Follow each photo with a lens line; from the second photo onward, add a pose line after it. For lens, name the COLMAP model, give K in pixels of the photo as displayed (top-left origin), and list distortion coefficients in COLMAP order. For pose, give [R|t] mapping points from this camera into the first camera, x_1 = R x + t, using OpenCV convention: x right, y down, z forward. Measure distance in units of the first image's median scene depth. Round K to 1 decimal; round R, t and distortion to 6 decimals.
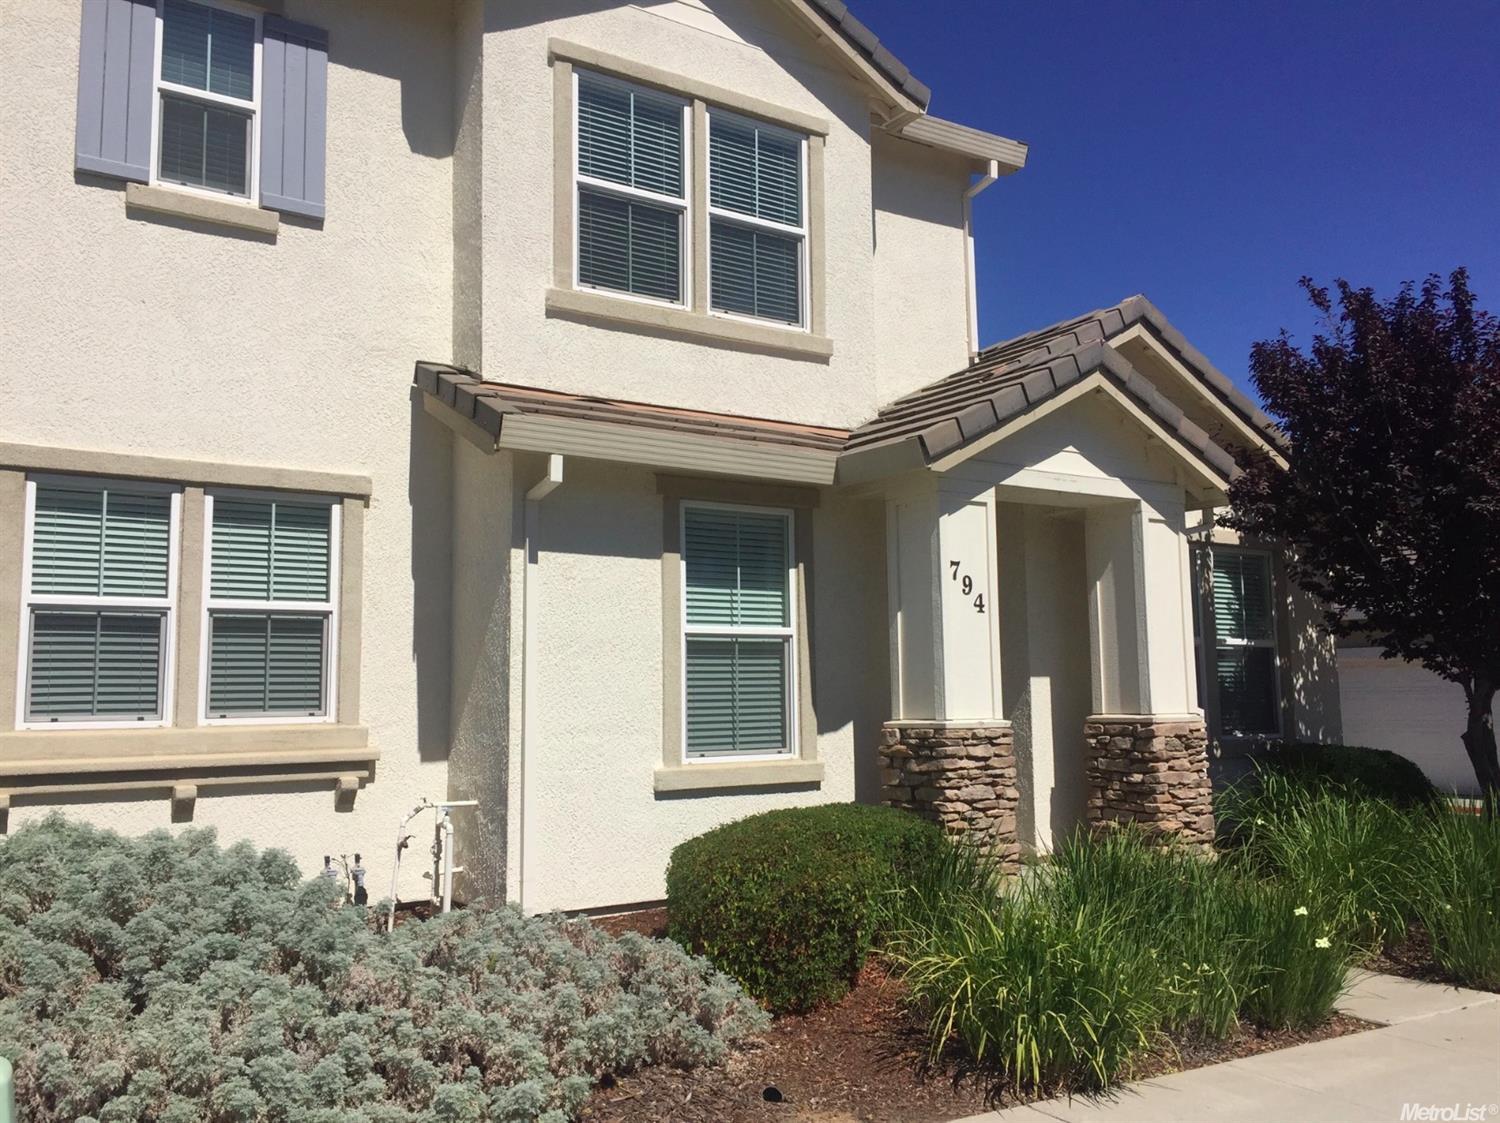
lens RADIAL K [[1290.3, 0, 750.8], [0, 1290.3, 560.7], [0, 0, 1]] dist [0.078539, -0.098306]
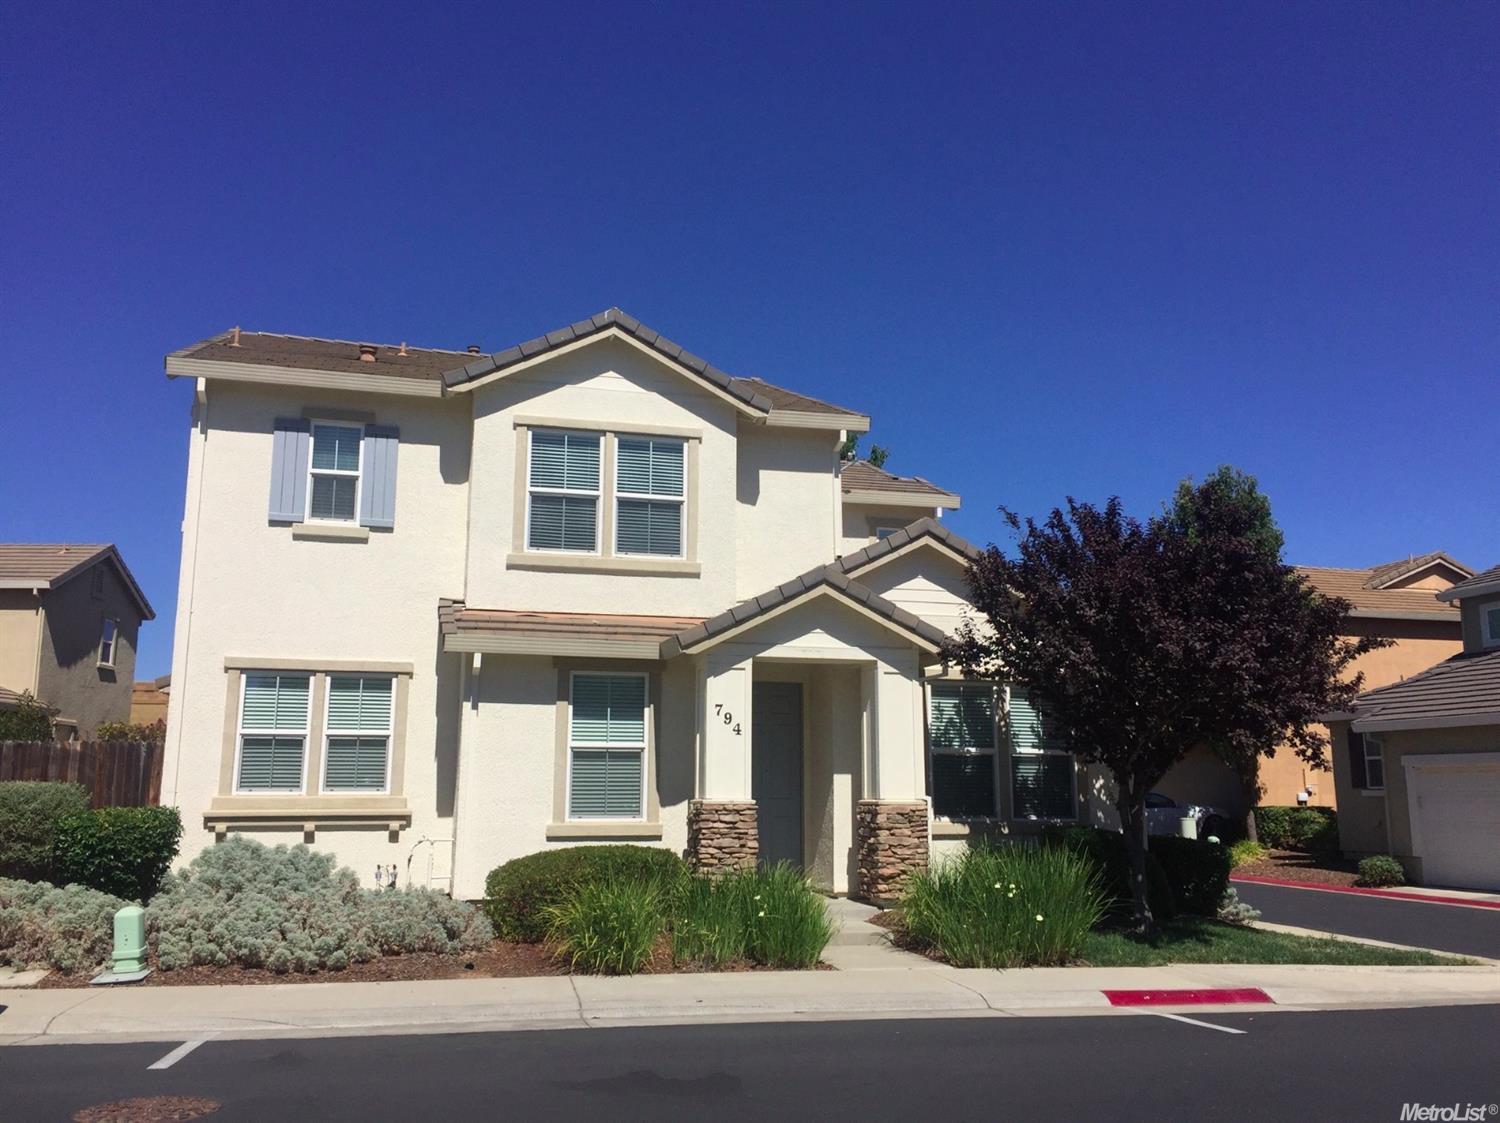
lens RADIAL K [[1290.3, 0, 745.5], [0, 1290.3, 565.8], [0, 0, 1]] dist [0.078539, -0.098306]
pose [[0.943831, -0.041722, -0.327784, 0.752138], [0.018585, 0.997129, -0.073404, -0.055293], [0.329905, 0.063189, 0.941897, -0.590780]]
